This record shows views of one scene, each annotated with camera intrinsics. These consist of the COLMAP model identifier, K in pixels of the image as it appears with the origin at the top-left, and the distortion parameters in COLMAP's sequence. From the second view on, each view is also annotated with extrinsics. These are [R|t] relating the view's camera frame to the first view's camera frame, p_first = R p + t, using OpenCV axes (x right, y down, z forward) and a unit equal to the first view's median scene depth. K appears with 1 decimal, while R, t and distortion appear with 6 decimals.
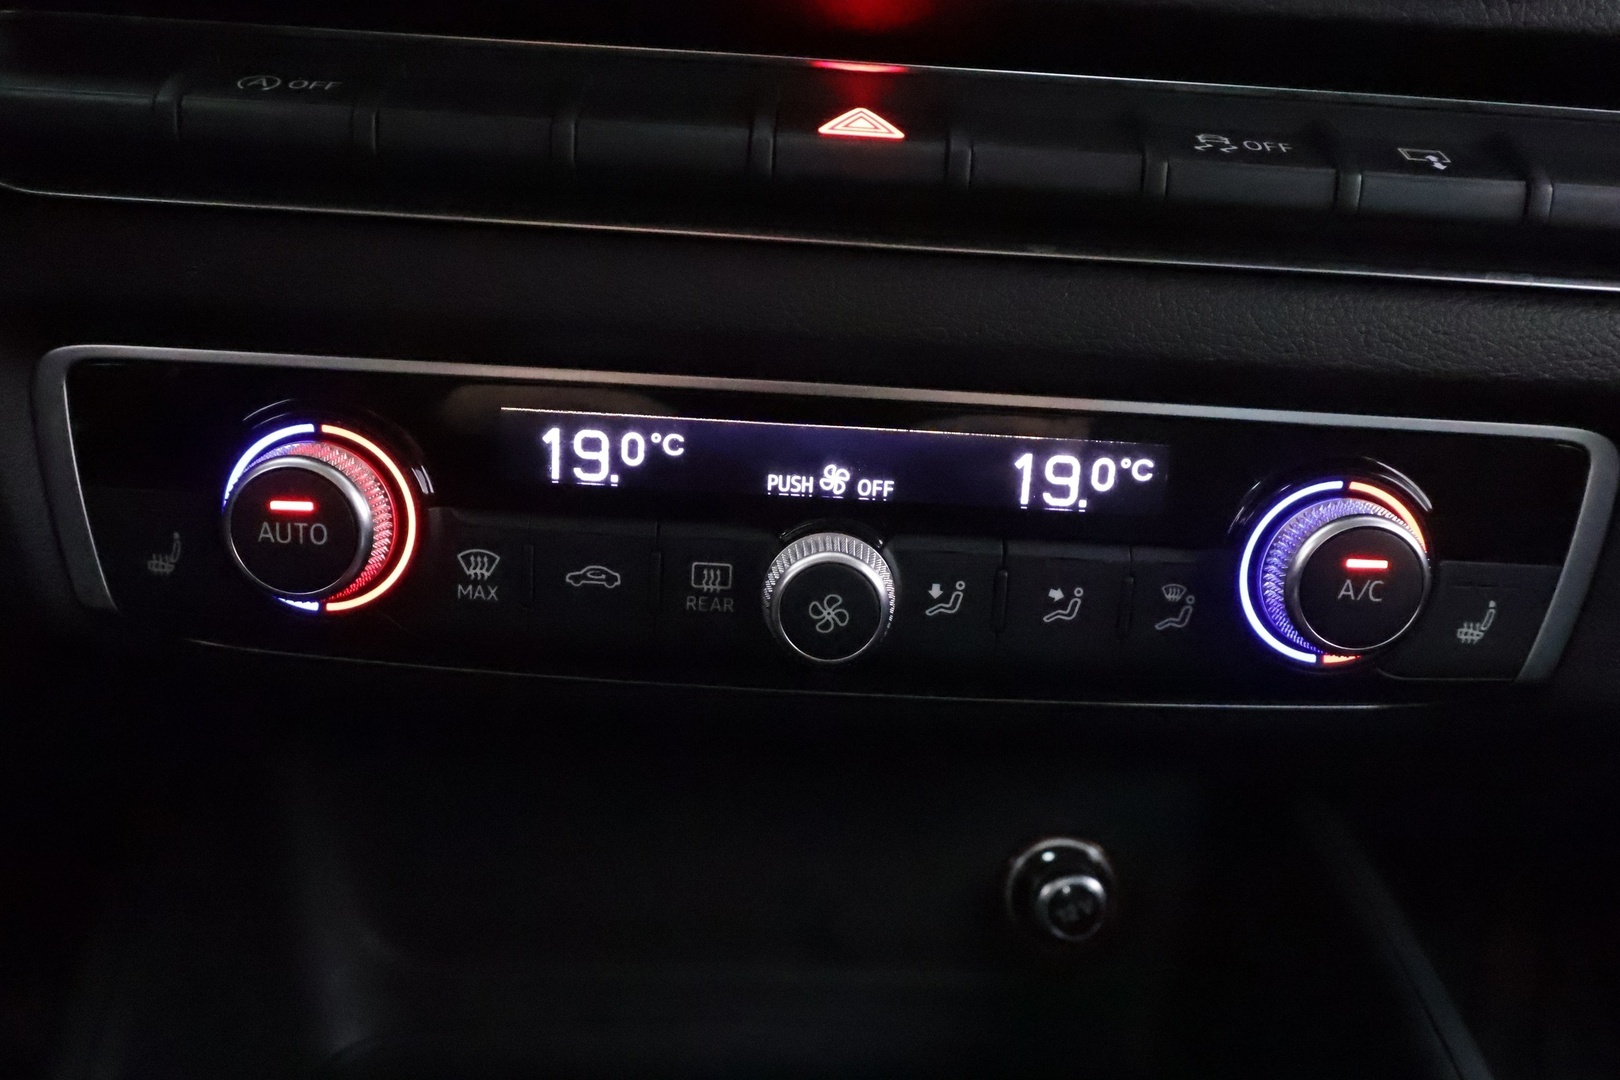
lens RADIAL K [[1291.0, 0, 810.0], [0, 1291.0, 540.0], [0, 0, 1]] dist [-0.000876, -0.001615]
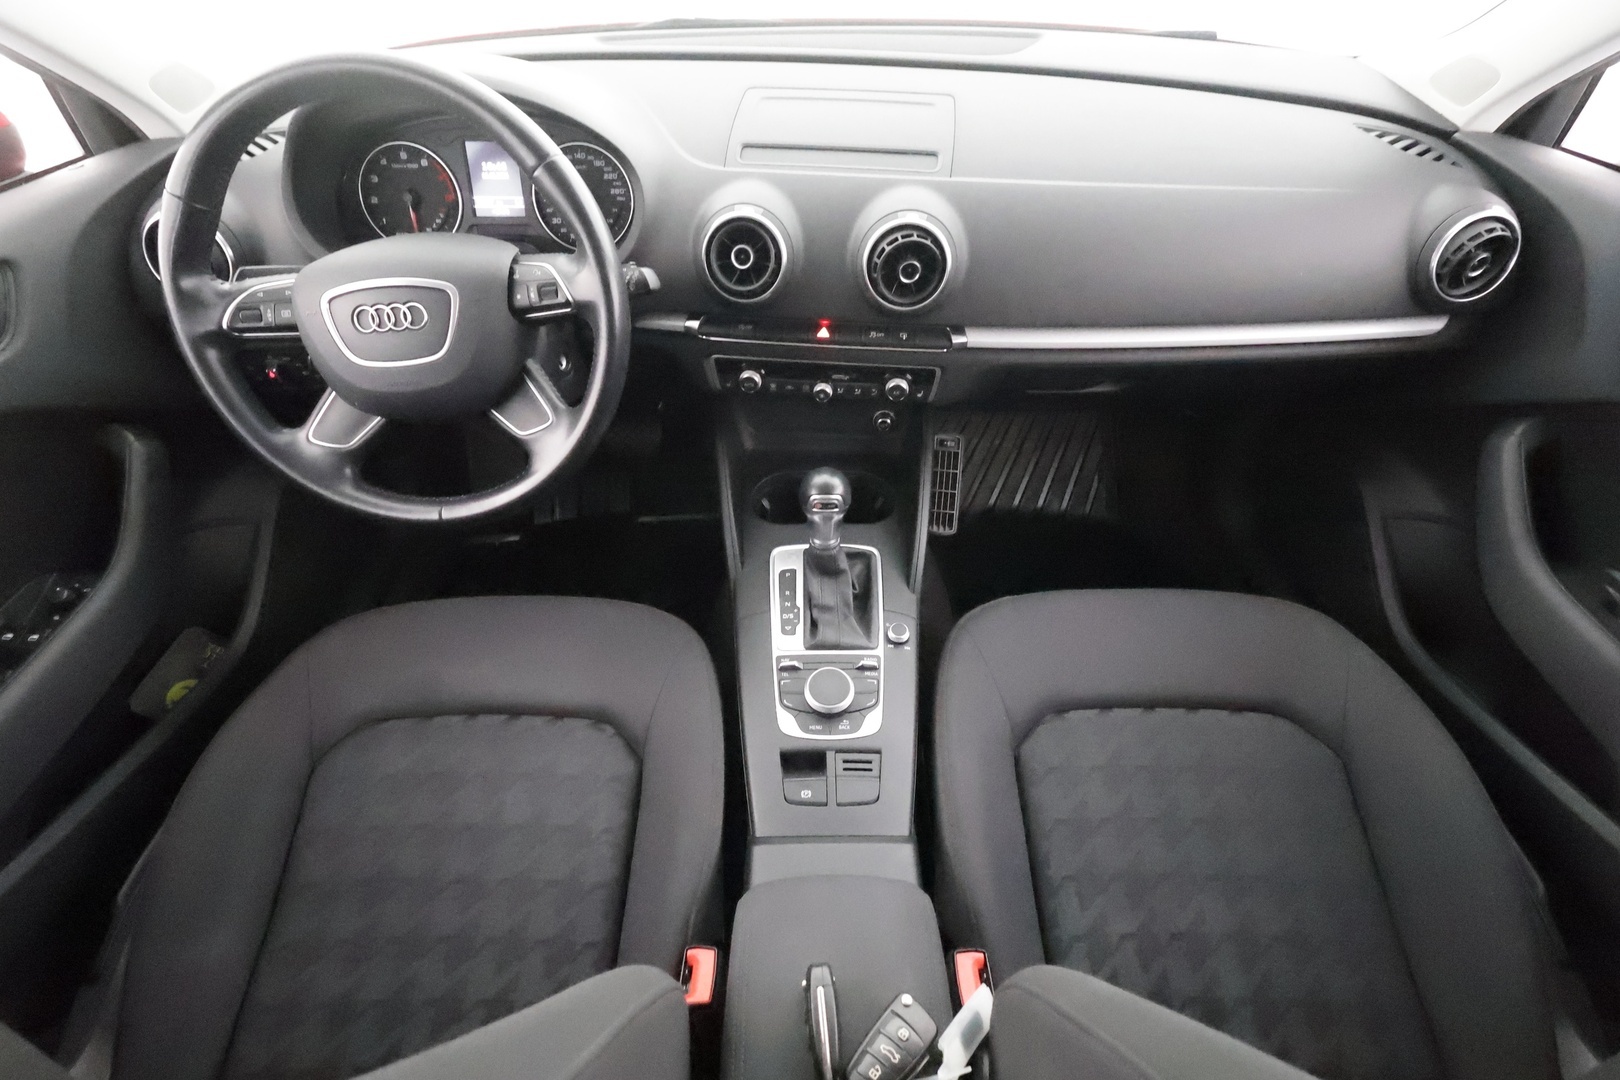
lens RADIAL K [[760.2, 0, 810.0], [0, 760.2, 540.0], [0, 0, 1]] dist [0.000458, 0.000399]
pose [[0.991486, 0.034459, -0.125572, 0.479620], [0.032196, 0.869533, 0.492824, -1.261474], [0.126171, -0.492671, 0.861021, -2.890414]]
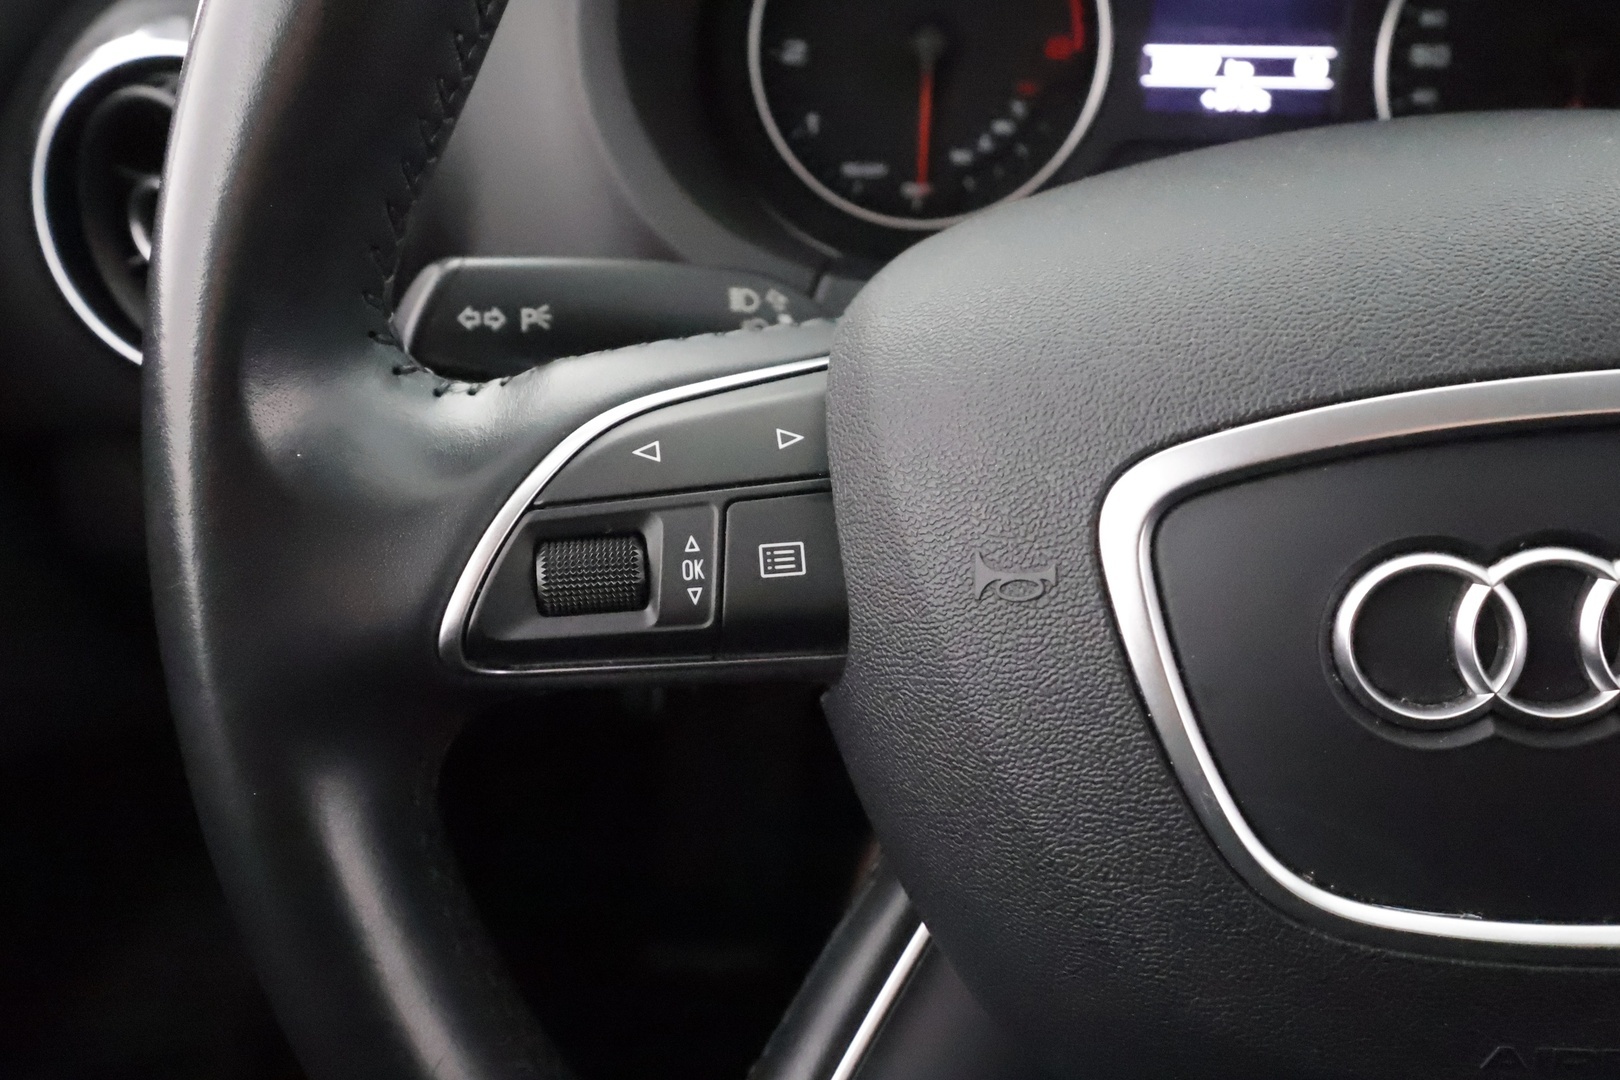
lens RADIAL K [[1287.3, 0, 810.0], [0, 1287.3, 540.0], [0, 0, 1]] dist [-0.045570, 0.000641]
pose [[0.961540, 0.028093, -0.273223, -1.799600], [0.075152, 0.929885, 0.360093, -0.935851], [0.264182, -0.366777, 0.892010, -0.819700]]
